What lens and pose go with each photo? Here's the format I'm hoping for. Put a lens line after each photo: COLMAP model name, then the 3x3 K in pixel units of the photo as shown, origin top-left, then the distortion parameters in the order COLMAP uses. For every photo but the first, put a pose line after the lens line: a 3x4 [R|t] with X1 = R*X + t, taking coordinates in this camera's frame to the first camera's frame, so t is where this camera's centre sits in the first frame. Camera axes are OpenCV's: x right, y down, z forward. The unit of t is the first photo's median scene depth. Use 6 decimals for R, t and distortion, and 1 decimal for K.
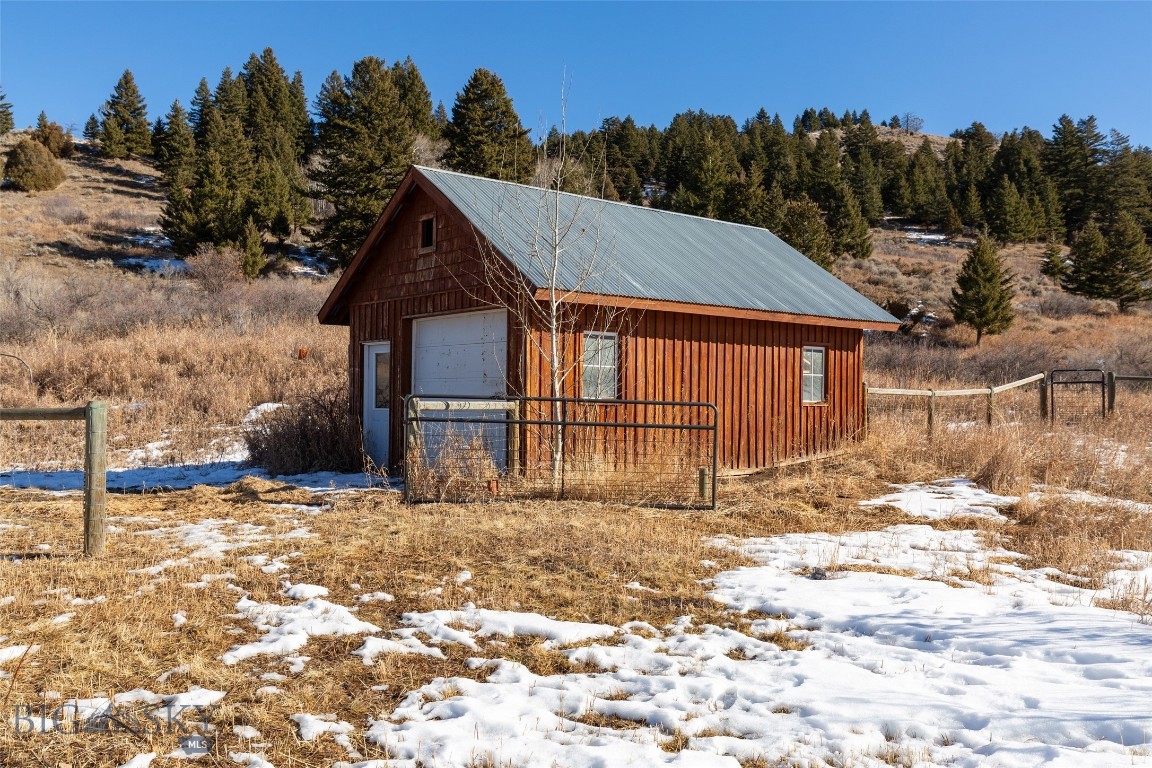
lens RADIAL K [[1030.3, 0, 575.9], [0, 1030.3, 382.2], [0, 0, 1]] dist [0.003413, 0.000173]
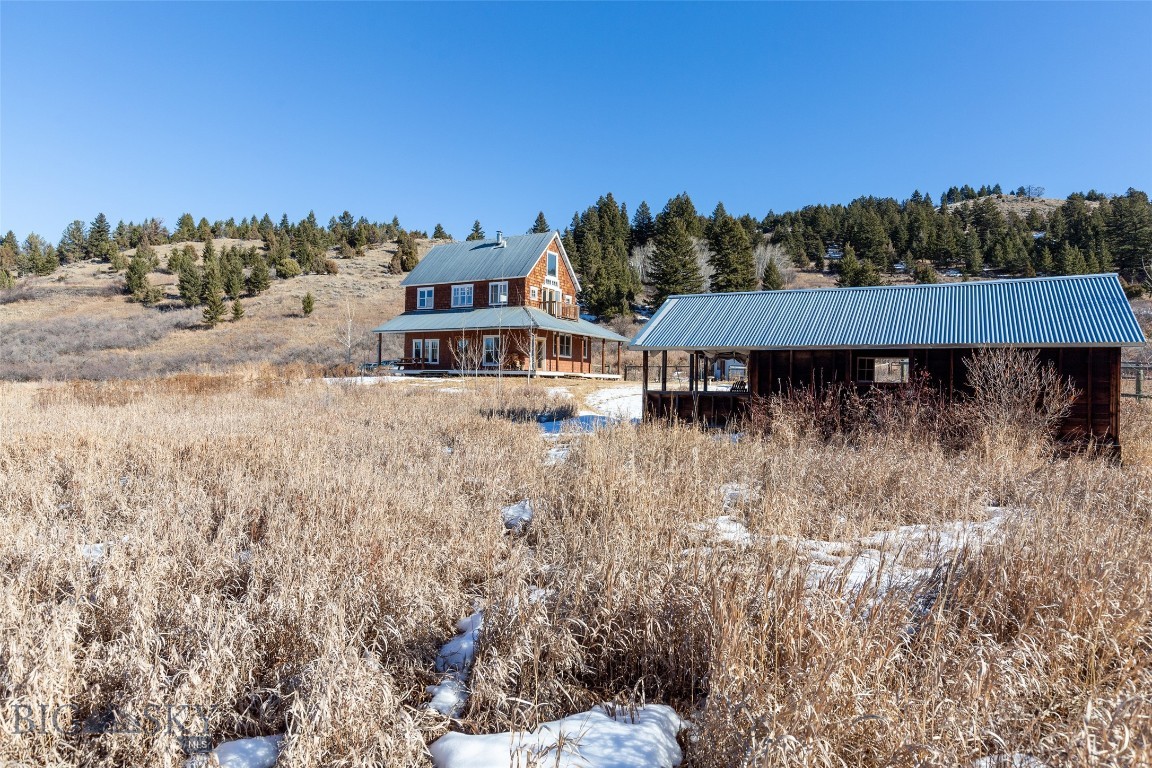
lens RADIAL K [[693.8, 0, 574.2], [0, 693.8, 384.2], [0, 0, 1]] dist [0.003003, 0.000323]
pose [[0.955715, 0.008632, -0.294169, 0.012201], [-0.004595, 0.999886, 0.014414, 0.004311], [0.294259, -0.012424, 0.955645, -0.211265]]
